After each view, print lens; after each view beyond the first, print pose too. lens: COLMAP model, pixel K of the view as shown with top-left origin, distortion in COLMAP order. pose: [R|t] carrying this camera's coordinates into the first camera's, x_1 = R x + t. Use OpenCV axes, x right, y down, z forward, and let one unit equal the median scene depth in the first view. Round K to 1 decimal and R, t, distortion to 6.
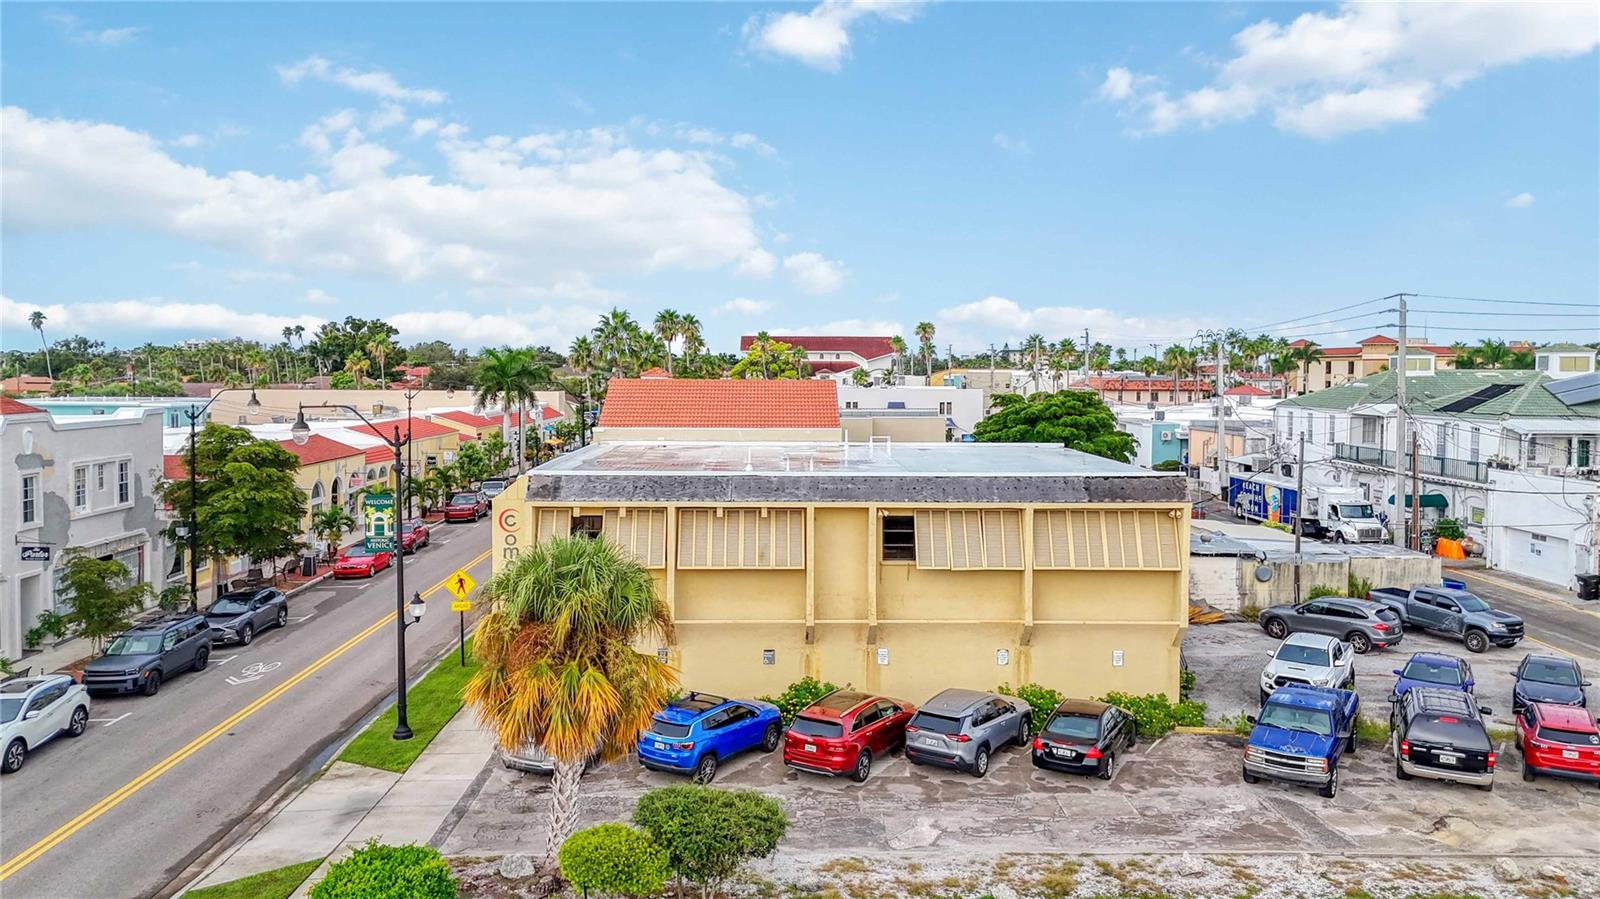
lens RADIAL K [[1187.2, 0, 801.0], [0, 1187.2, 417.2], [0, 0, 1]] dist [0.066383, -0.060148]
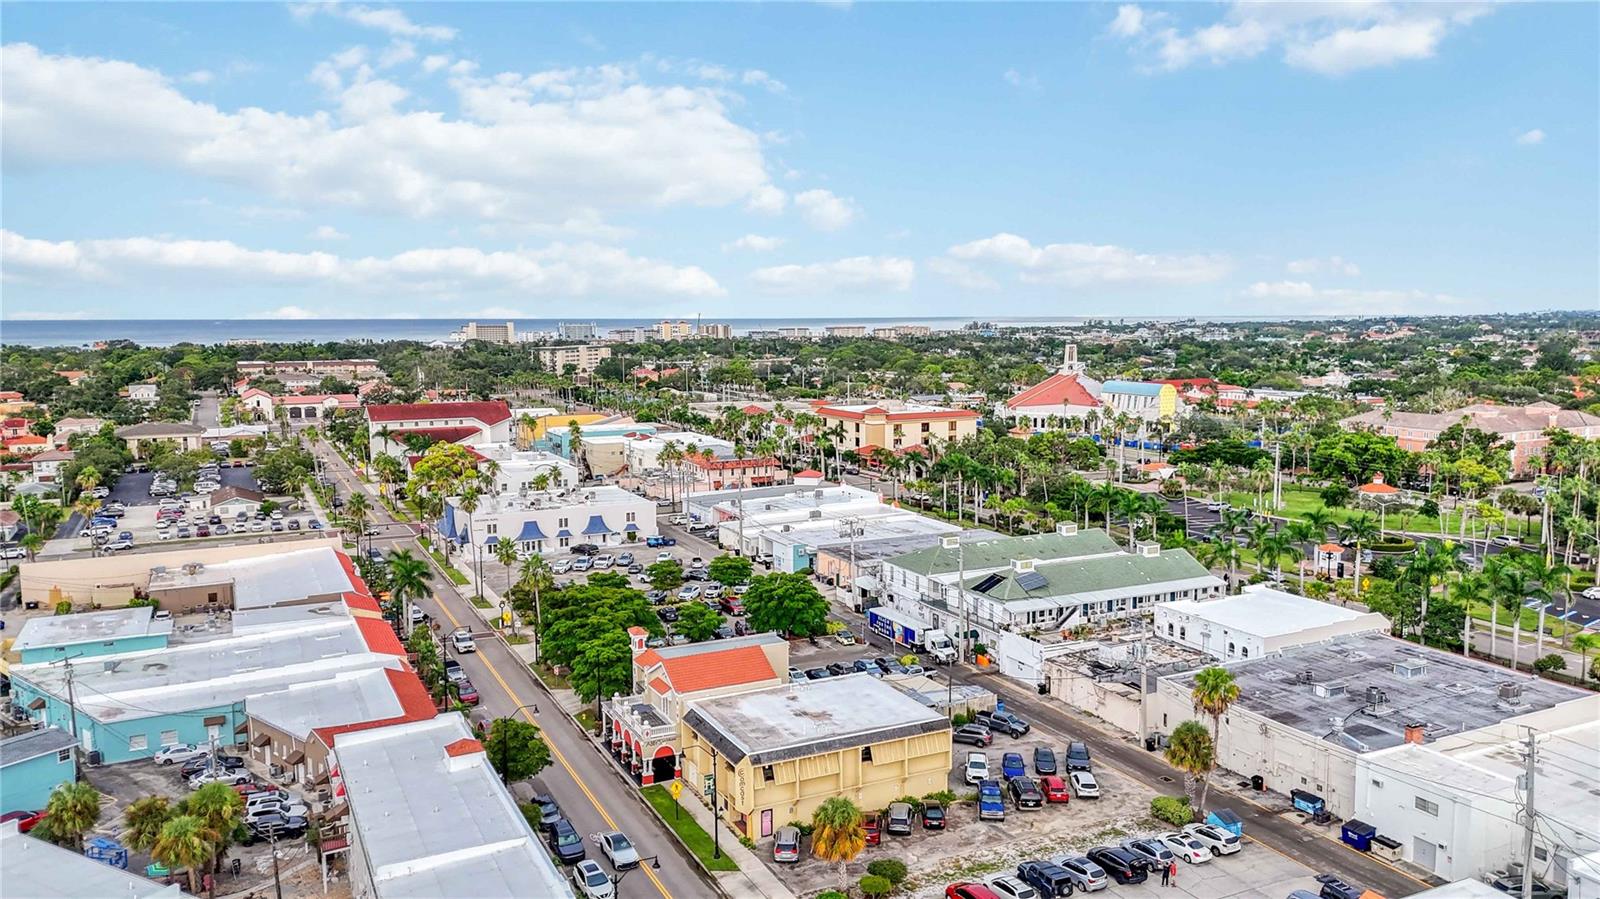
lens RADIAL K [[1187.2, 0, 801.0], [0, 1187.2, 417.2], [0, 0, 1]] dist [0.066383, -0.060148]
pose [[0.905422, -0.046995, 0.421903, -1.259762], [0.025864, 0.998114, 0.055674, -0.892393], [-0.423723, -0.039497, 0.904930, -1.542800]]
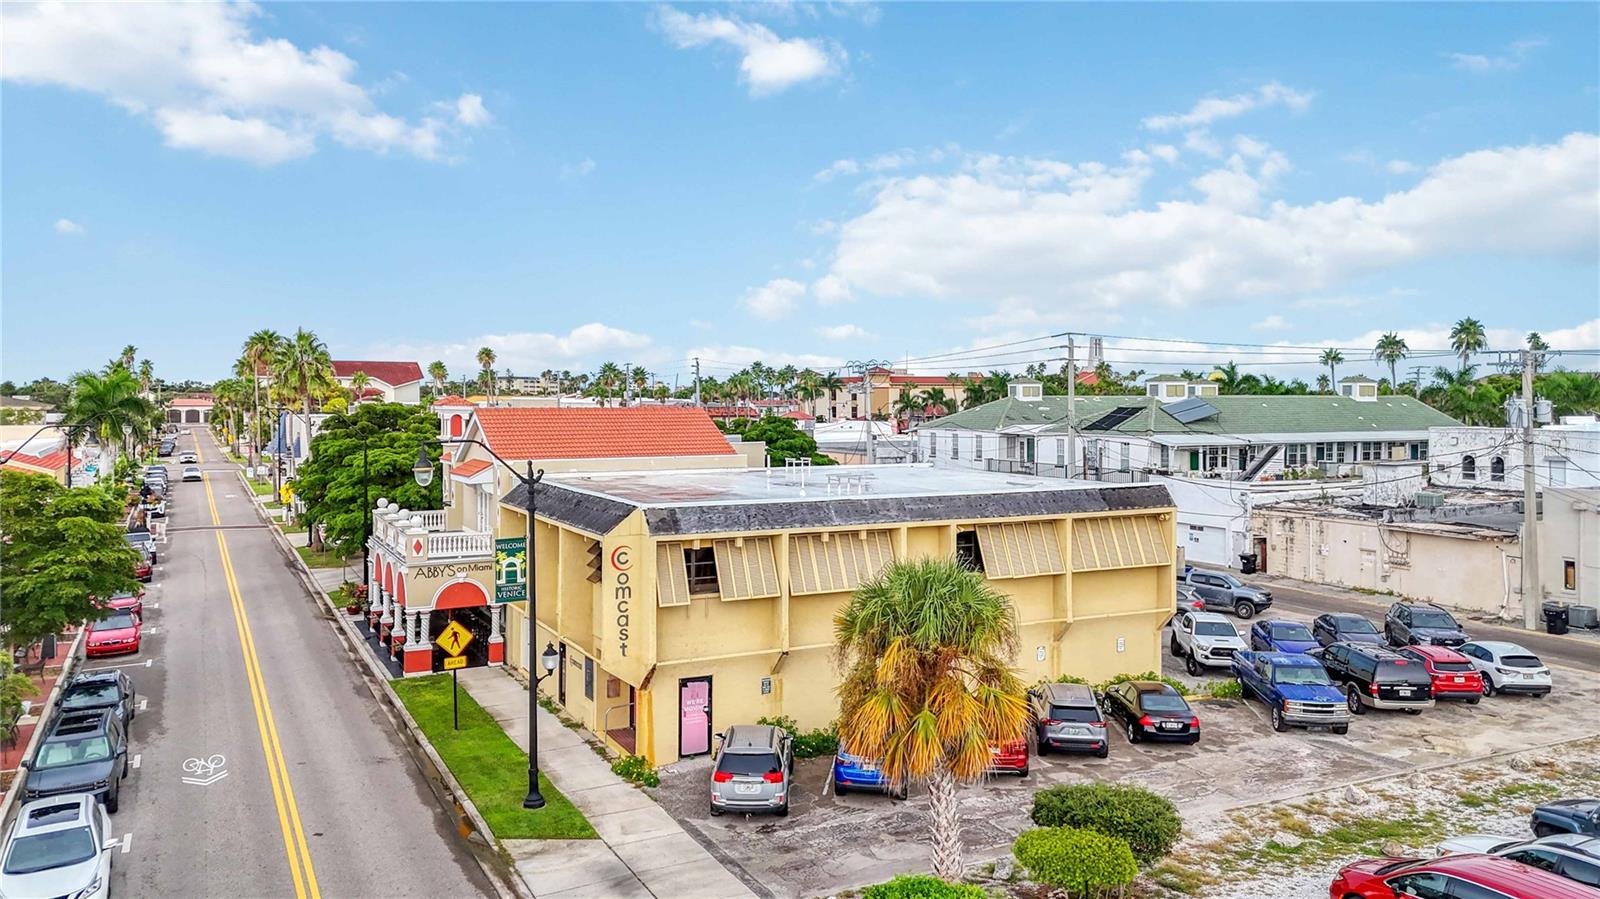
lens RADIAL K [[1187.2, 0, 801.0], [0, 1187.2, 417.2], [0, 0, 1]] dist [0.066383, -0.060148]
pose [[0.898891, -0.011577, 0.438019, -0.531587], [0.021709, 0.999600, -0.018132, -0.004589], [-0.437634, 0.025808, 0.898783, 0.091918]]
